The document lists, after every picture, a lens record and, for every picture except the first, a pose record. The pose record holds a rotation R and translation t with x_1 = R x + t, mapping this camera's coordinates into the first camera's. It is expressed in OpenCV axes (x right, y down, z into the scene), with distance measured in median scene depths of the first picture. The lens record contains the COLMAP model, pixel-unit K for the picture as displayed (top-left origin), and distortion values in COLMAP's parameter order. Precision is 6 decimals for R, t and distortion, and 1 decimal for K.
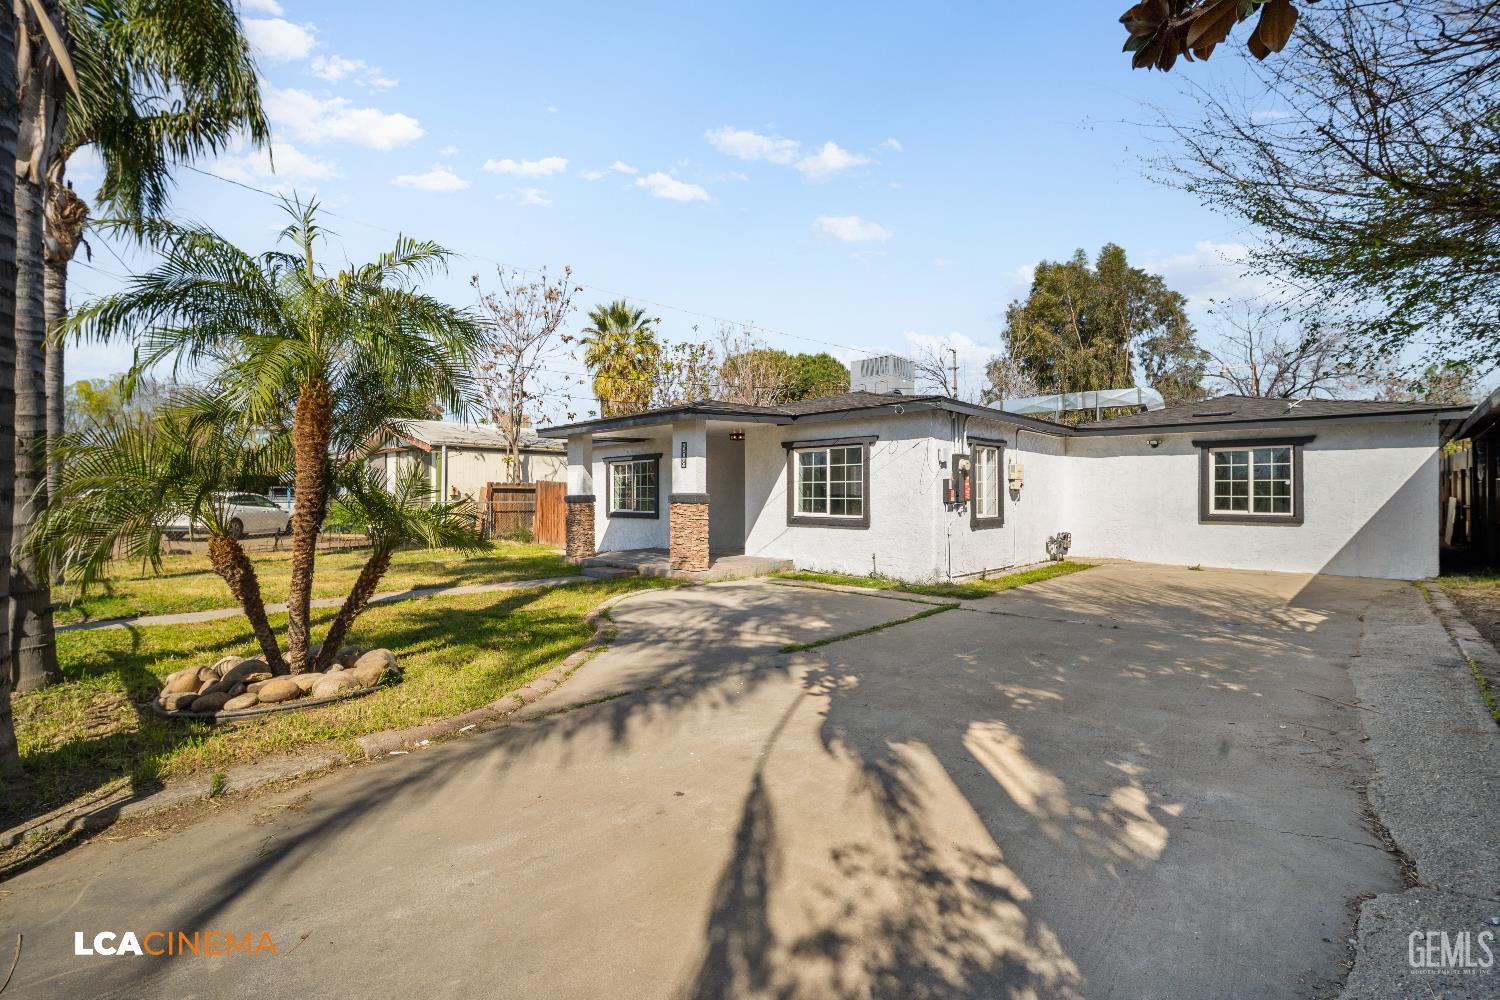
lens RADIAL K [[647.6, 0, 750.0], [0, 647.6, 500.0], [0, 0, 1]] dist [-0.016791, 0.000016]
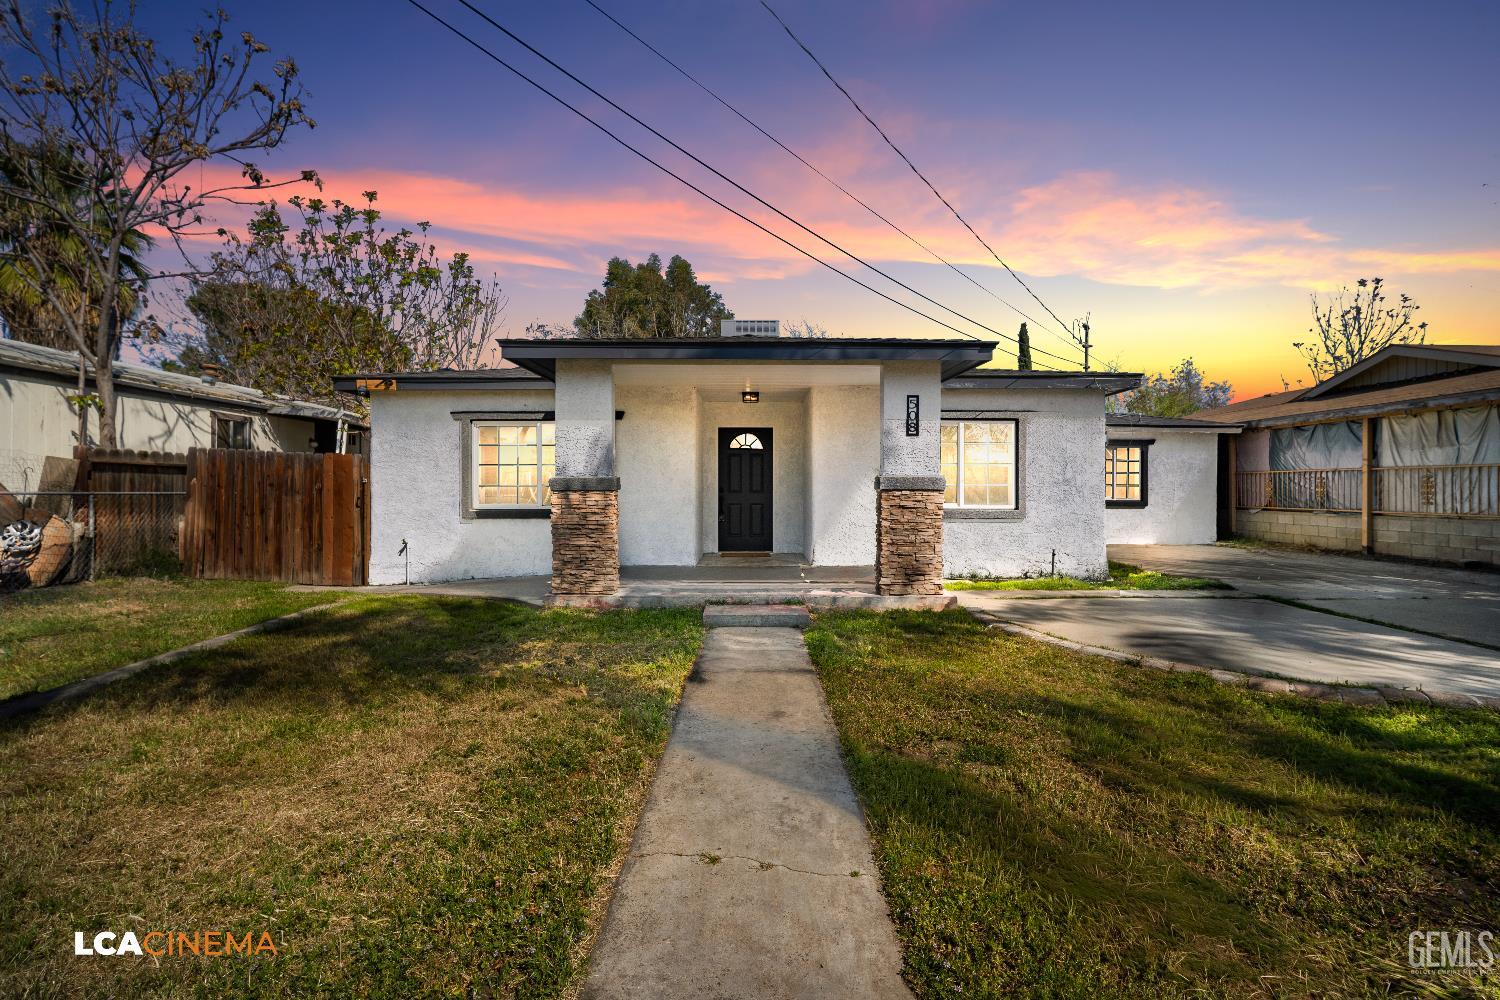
lens RADIAL K [[647.6, 0, 750.0], [0, 647.6, 500.0], [0, 0, 1]] dist [-0.016791, 0.000016]
pose [[0.712682, -0.011108, 0.701399, -0.337268], [0.001097, 0.999891, 0.014721, 0.002171], [-0.701486, -0.009722, 0.712617, 0.332486]]
